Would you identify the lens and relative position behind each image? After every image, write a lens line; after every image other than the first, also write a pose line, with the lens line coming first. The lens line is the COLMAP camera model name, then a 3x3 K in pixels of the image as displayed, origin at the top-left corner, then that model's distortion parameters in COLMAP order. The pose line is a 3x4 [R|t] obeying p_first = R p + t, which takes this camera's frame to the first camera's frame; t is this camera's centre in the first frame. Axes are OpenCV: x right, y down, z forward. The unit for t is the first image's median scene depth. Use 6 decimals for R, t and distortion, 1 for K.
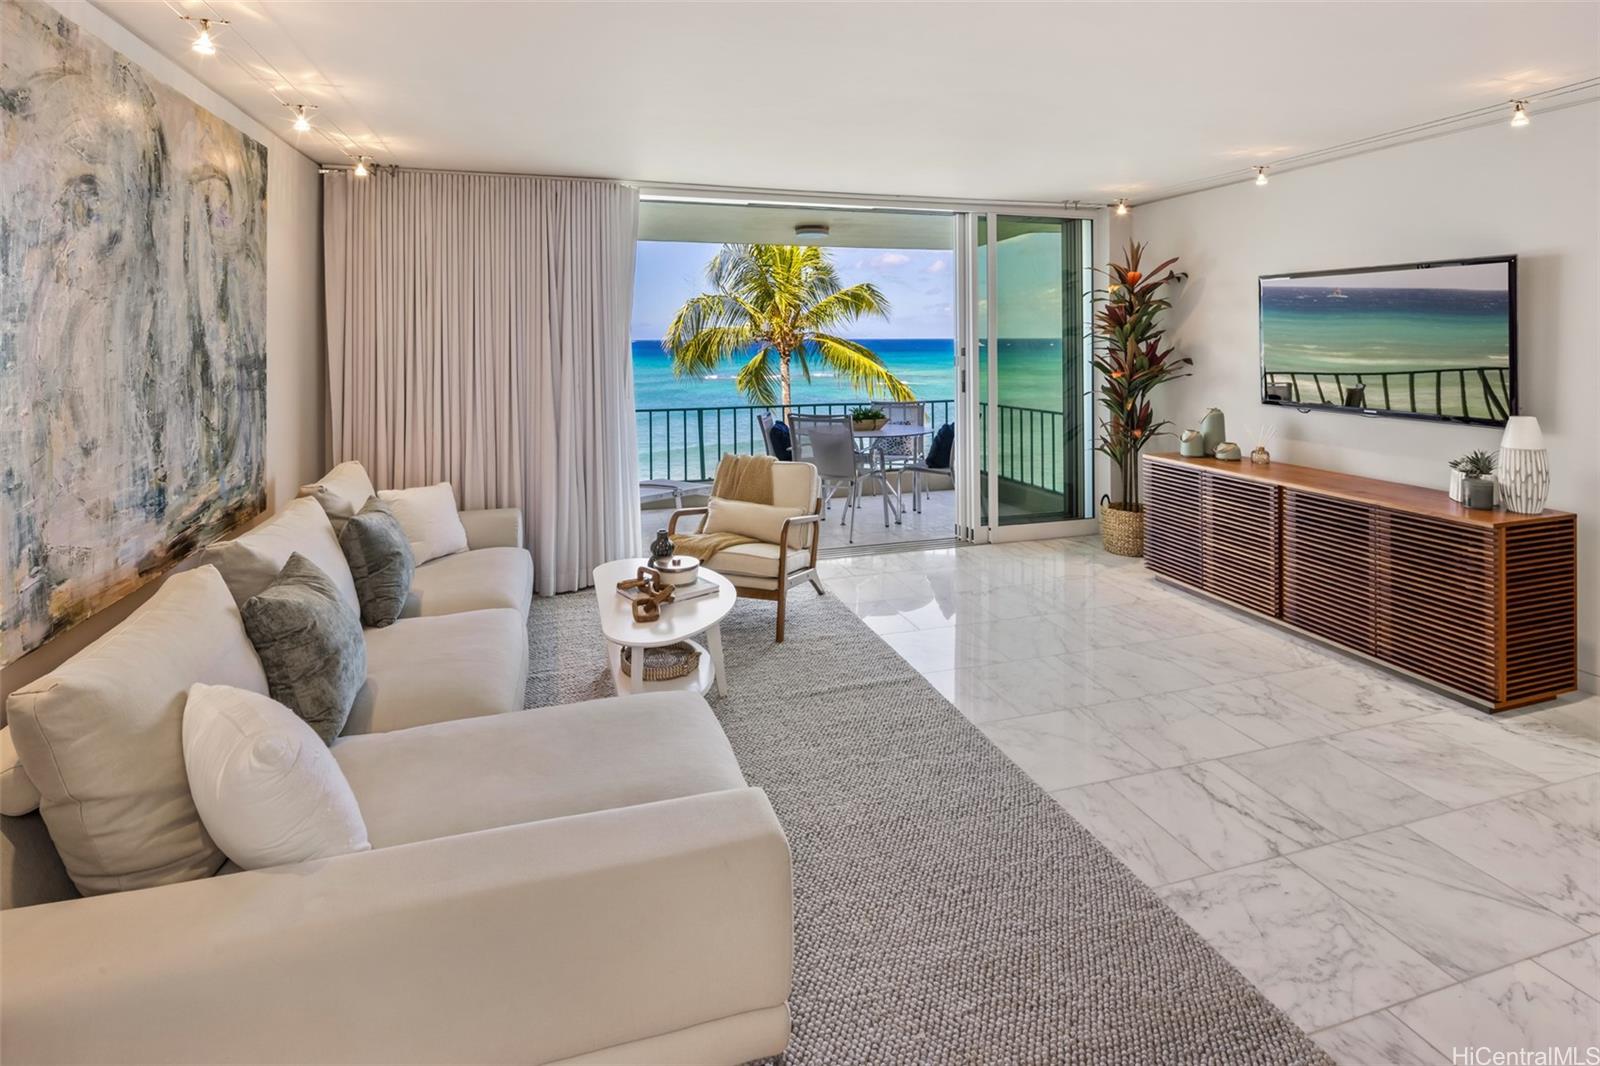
lens RADIAL K [[771.4, 0, 799.5], [0, 771.4, 334.7], [0, 0, 1]] dist [0.001552, -0.000087]
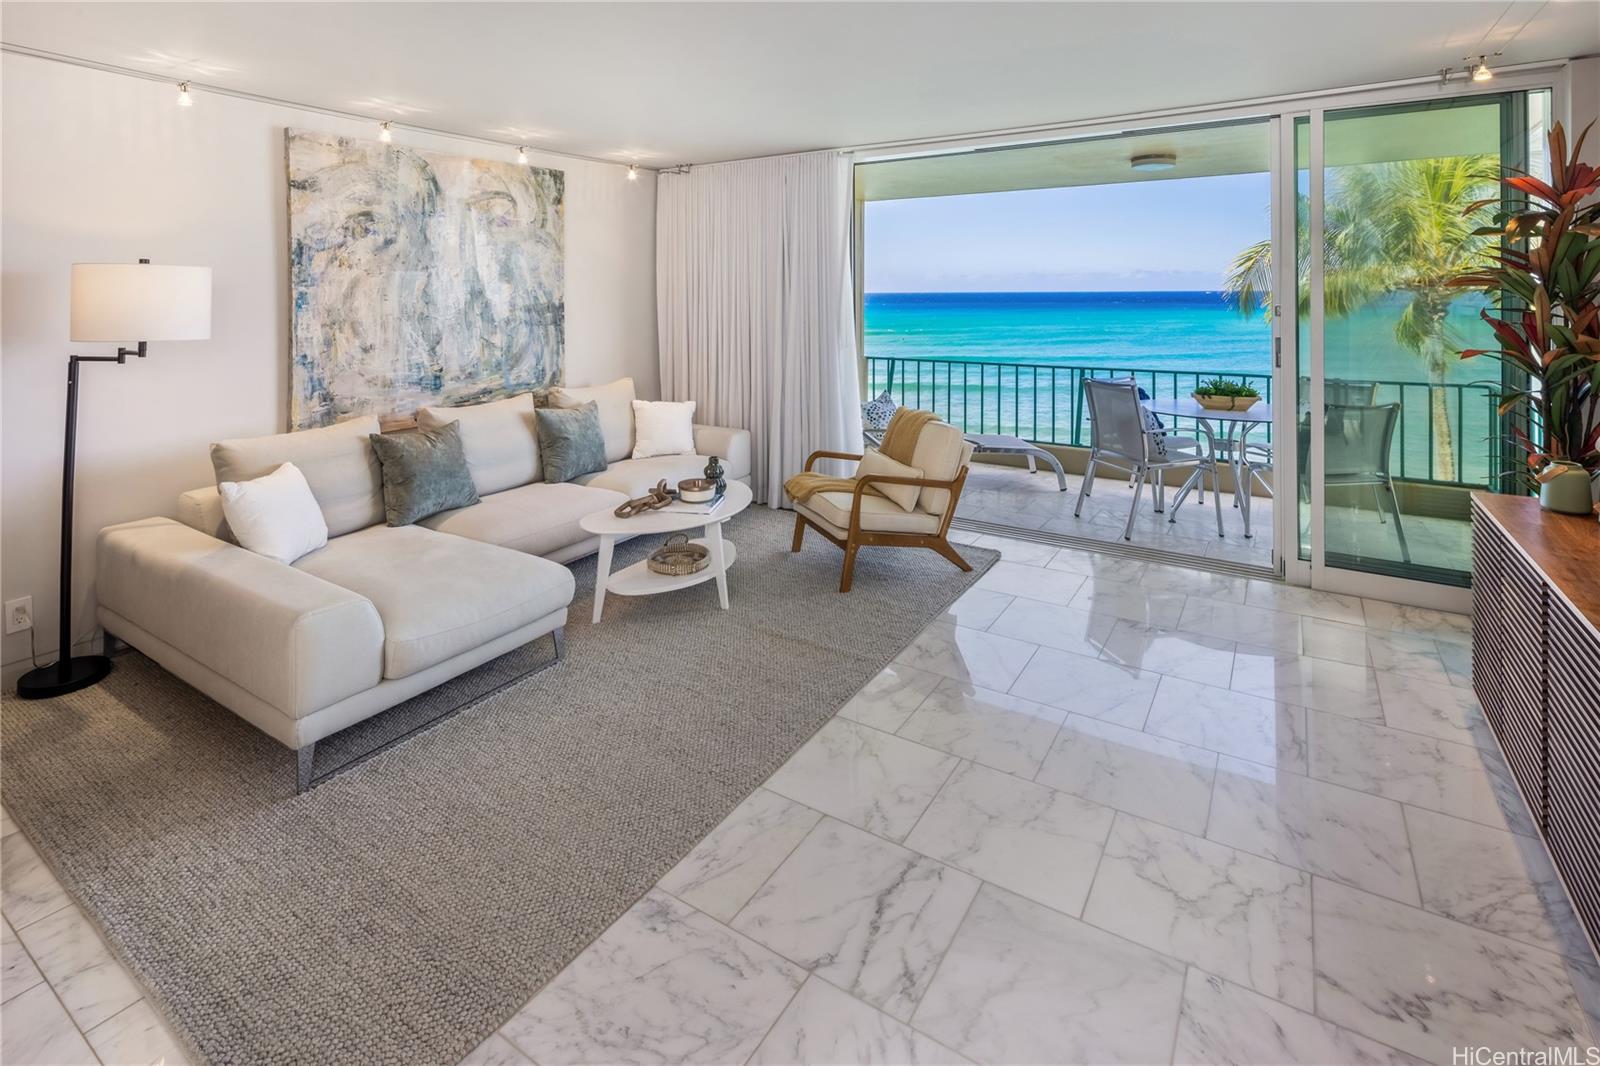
lens RADIAL K [[776.0, 0, 797.3], [0, 776.0, 294.1], [0, 0, 1]] dist [-0.000338, -0.000222]
pose [[0.648578, 0.002364, -0.761145, 1.227088], [0.006524, 0.999941, 0.008664, -0.004400], [0.761120, -0.010585, 0.648524, 0.510014]]
